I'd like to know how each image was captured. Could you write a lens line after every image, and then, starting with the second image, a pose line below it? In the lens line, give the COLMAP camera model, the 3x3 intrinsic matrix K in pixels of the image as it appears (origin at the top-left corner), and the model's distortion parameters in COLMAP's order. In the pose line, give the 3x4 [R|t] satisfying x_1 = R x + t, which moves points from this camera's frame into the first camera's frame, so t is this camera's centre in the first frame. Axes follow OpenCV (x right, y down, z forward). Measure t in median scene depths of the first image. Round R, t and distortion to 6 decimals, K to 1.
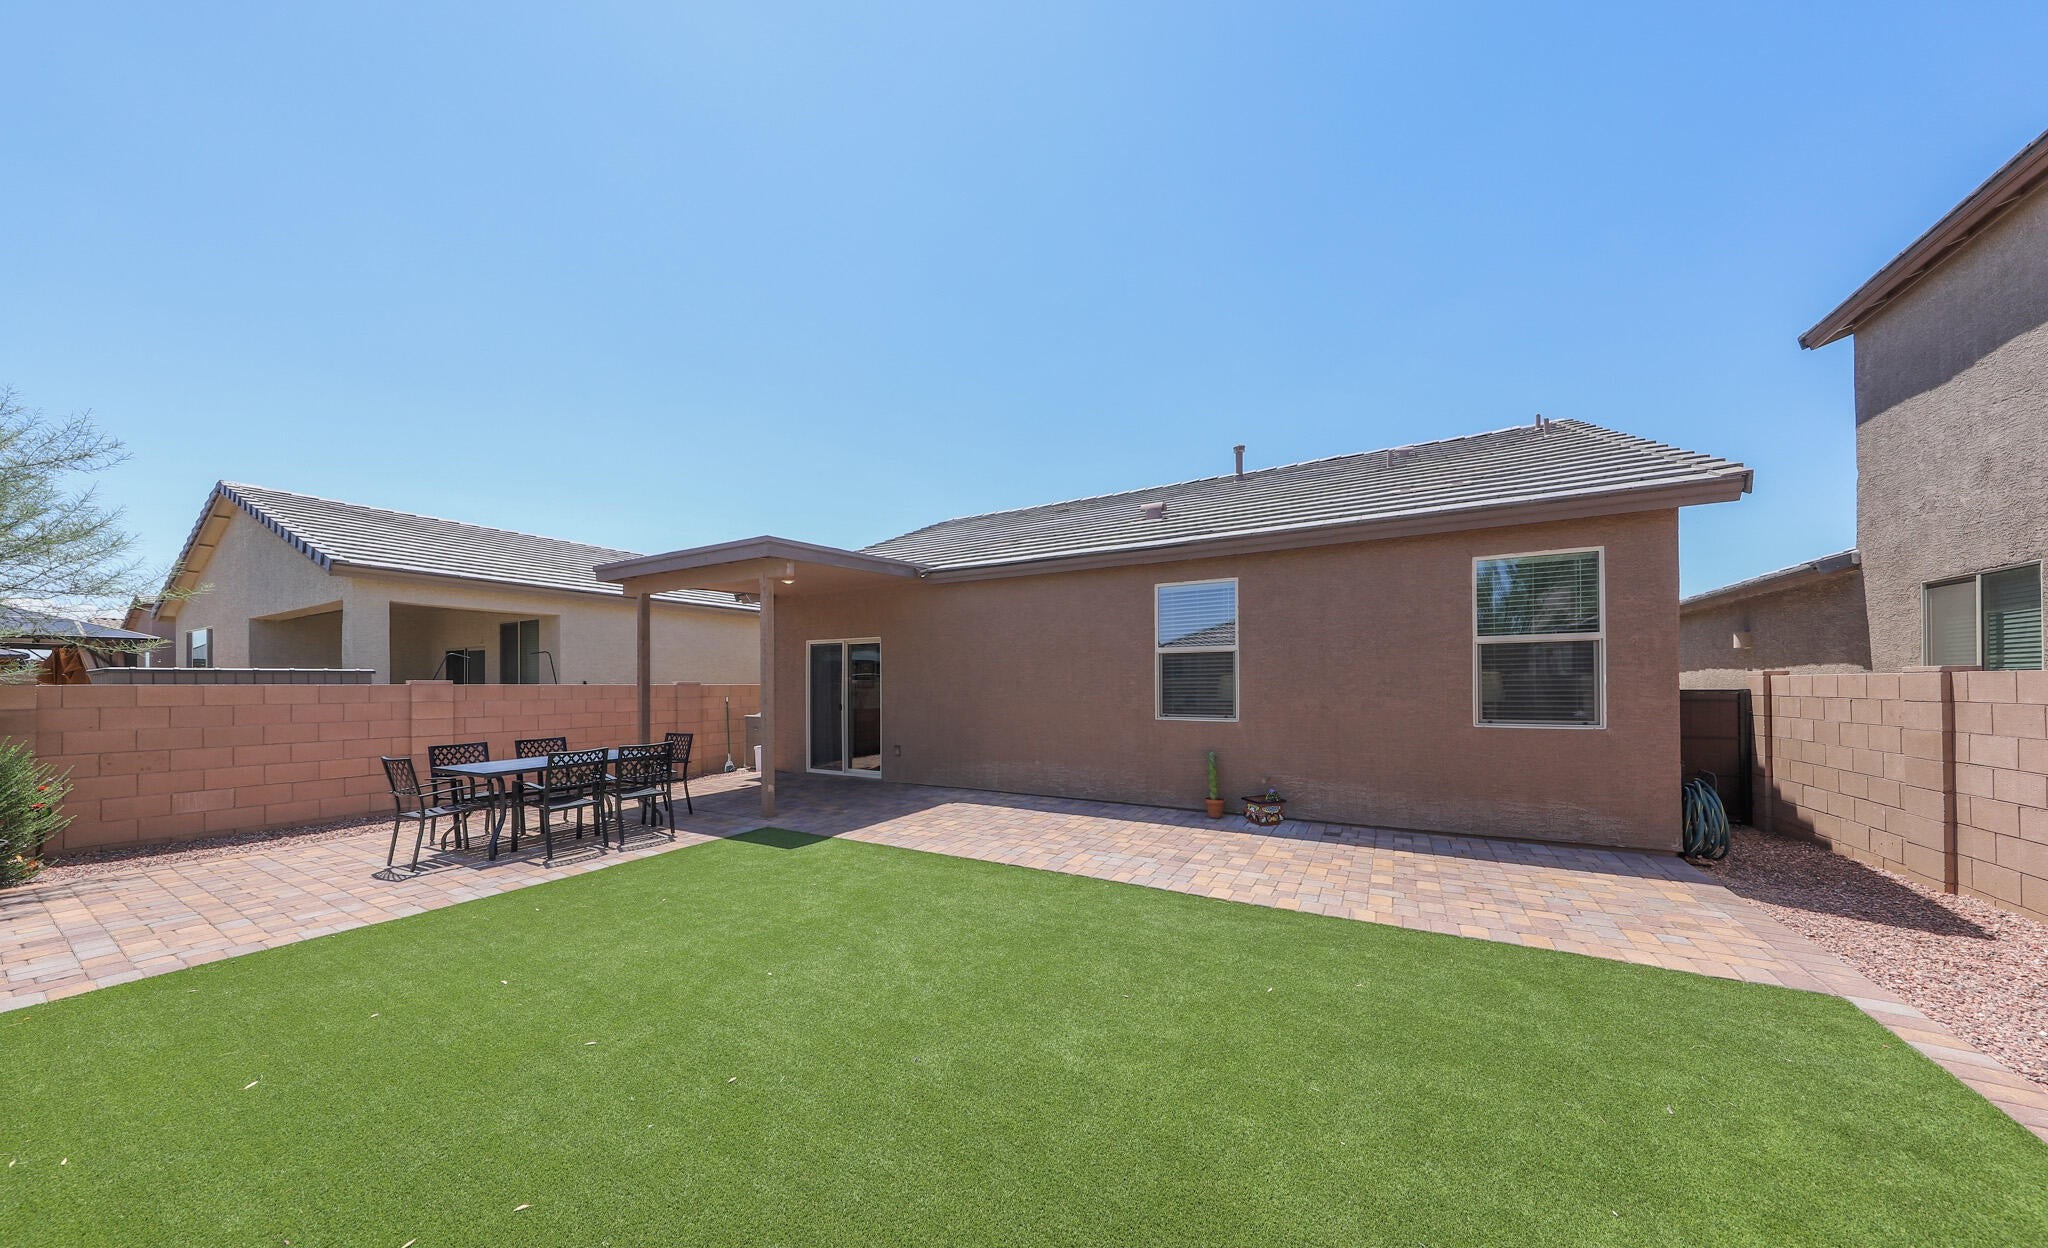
lens RADIAL K [[614.8, 0, 1046.6], [0, 614.8, 684.7], [0, 0, 1]] dist [-0.002351, -0.001136]
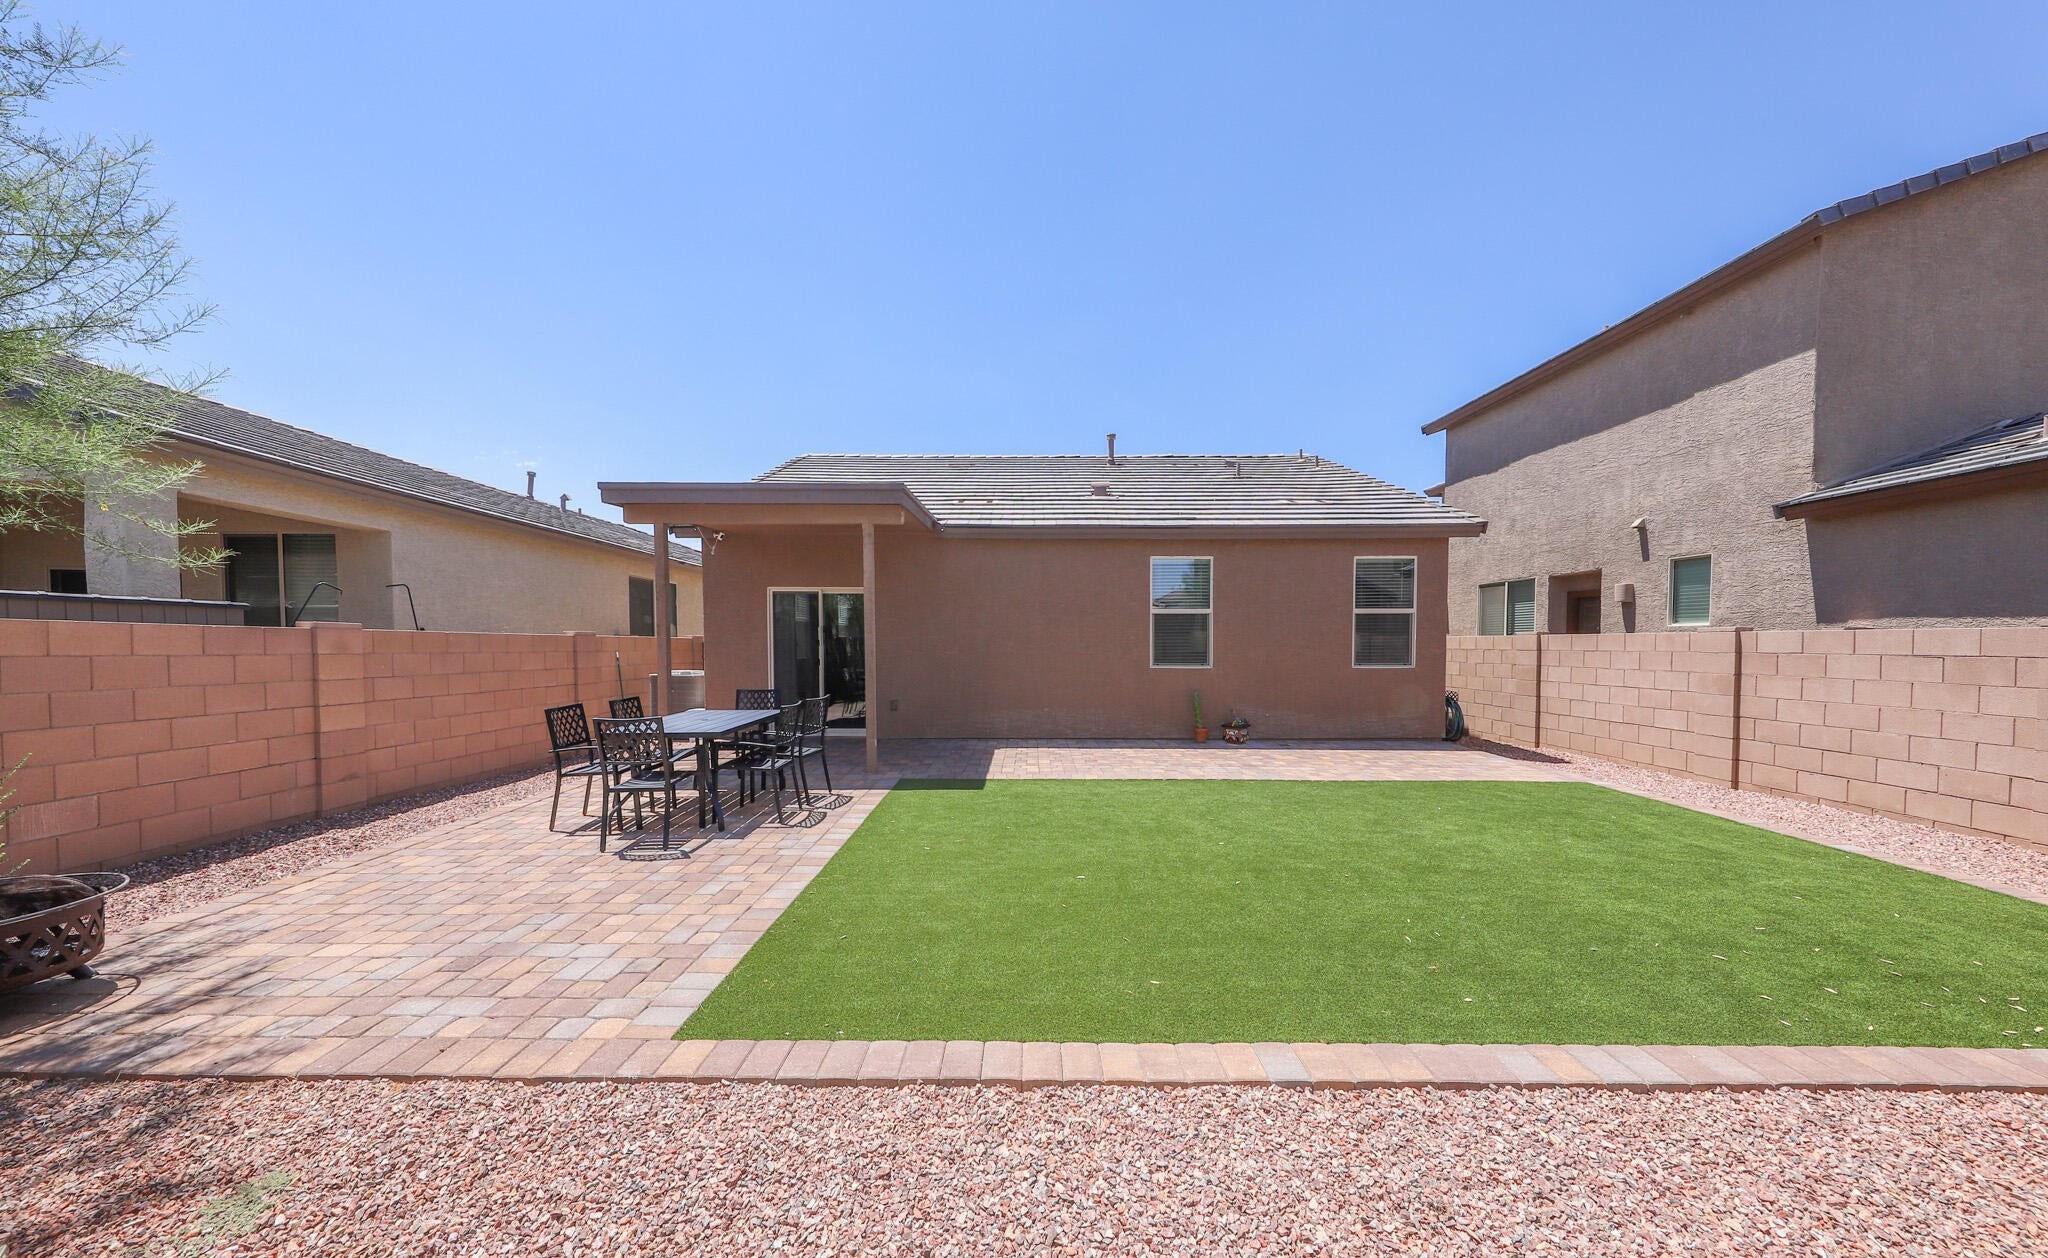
lens RADIAL K [[682.6, 0, 1022.6], [0, 682.6, 662.7], [0, 0, 1]] dist [0.003843, -0.000385]
pose [[0.863534, -0.008503, 0.504219, -0.751522], [-0.003626, 0.999727, 0.023068, 0.017151], [-0.504278, -0.021748, 0.863268, -0.042495]]
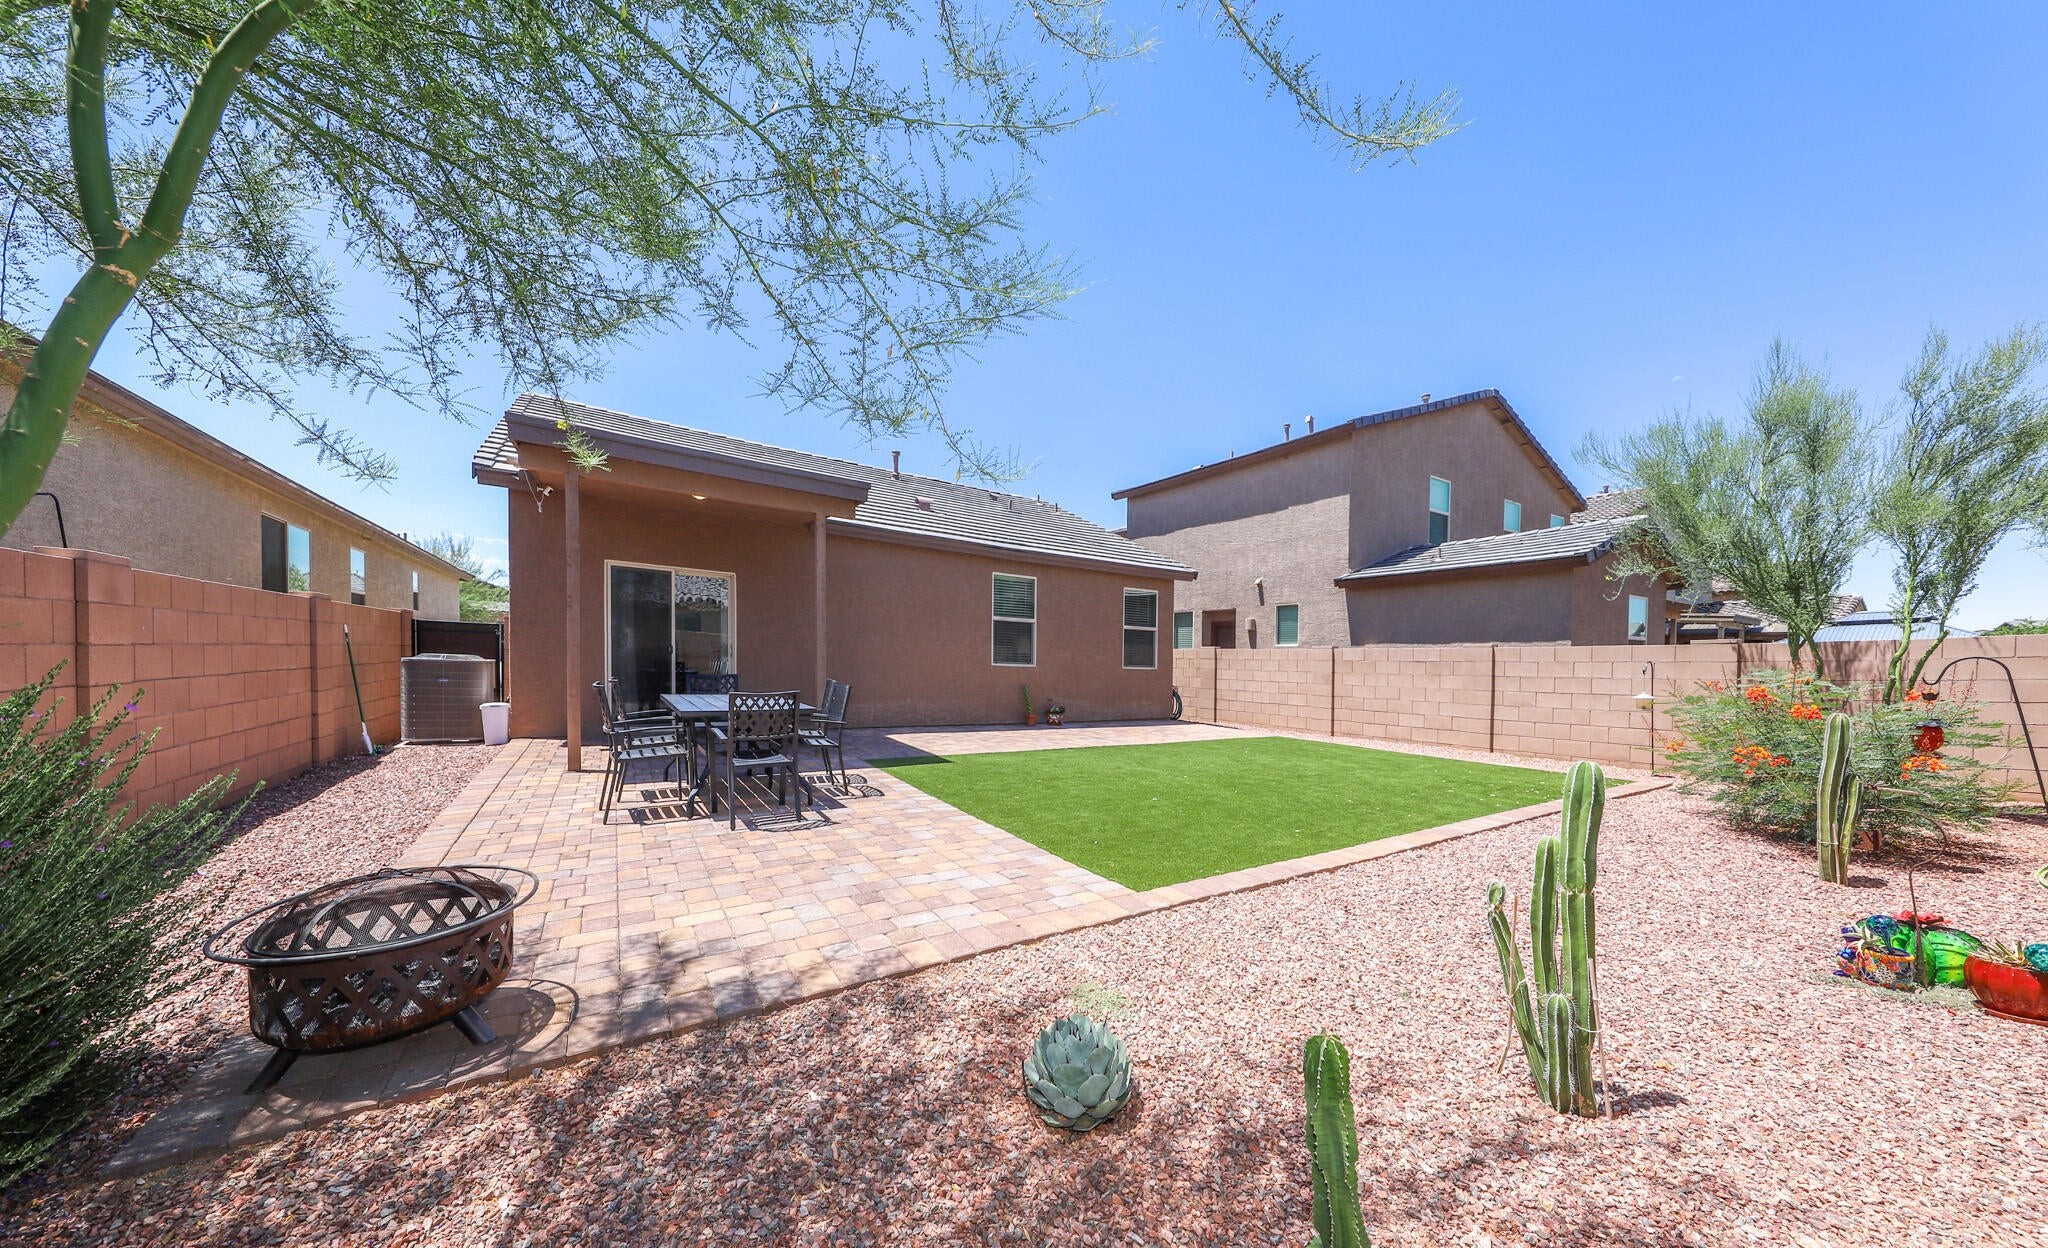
lens RADIAL K [[646.8, 0, 1056.4], [0, 646.8, 671.0], [0, 0, 1]] dist [0.010923, 0.000023]
pose [[0.442610, 0.003820, 0.896706, -1.183351], [-0.027189, 0.999588, 0.009162, 0.055004], [-0.896302, -0.028436, 0.442532, 0.197351]]
